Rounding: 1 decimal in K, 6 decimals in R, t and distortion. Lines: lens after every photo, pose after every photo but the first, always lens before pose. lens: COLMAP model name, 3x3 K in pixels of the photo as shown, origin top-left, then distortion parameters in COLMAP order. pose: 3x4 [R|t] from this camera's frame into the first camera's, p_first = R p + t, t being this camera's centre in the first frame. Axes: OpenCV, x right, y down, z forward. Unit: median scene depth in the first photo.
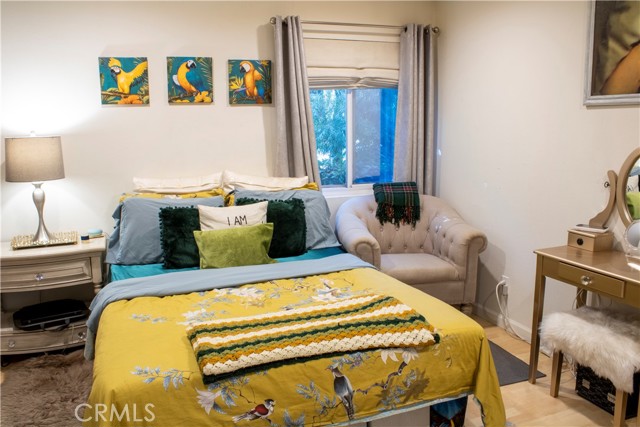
lens RADIAL K [[531.4, 0, 317.8], [0, 531.4, 213.1], [0, 0, 1]] dist [-0.141167, 0.098057]
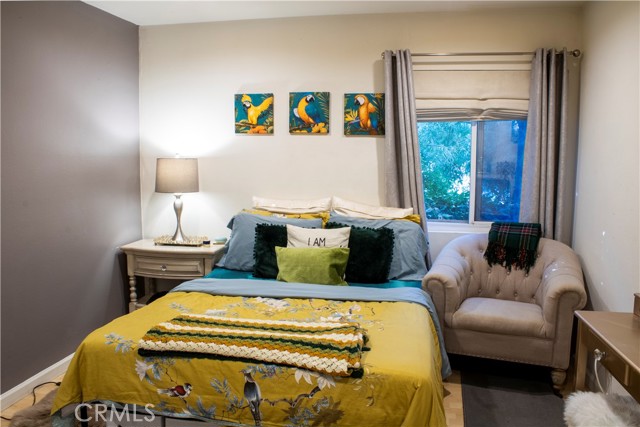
lens RADIAL K [[531.4, 0, 299.4], [0, 531.4, 213.2], [0, 0, 1]] dist [-0.141167, 0.098057]
pose [[0.847810, 0.080326, -0.524181, 0.372540], [-0.111441, 0.993376, -0.028018, -0.009389], [0.518458, 0.082169, 0.851146, 0.055158]]
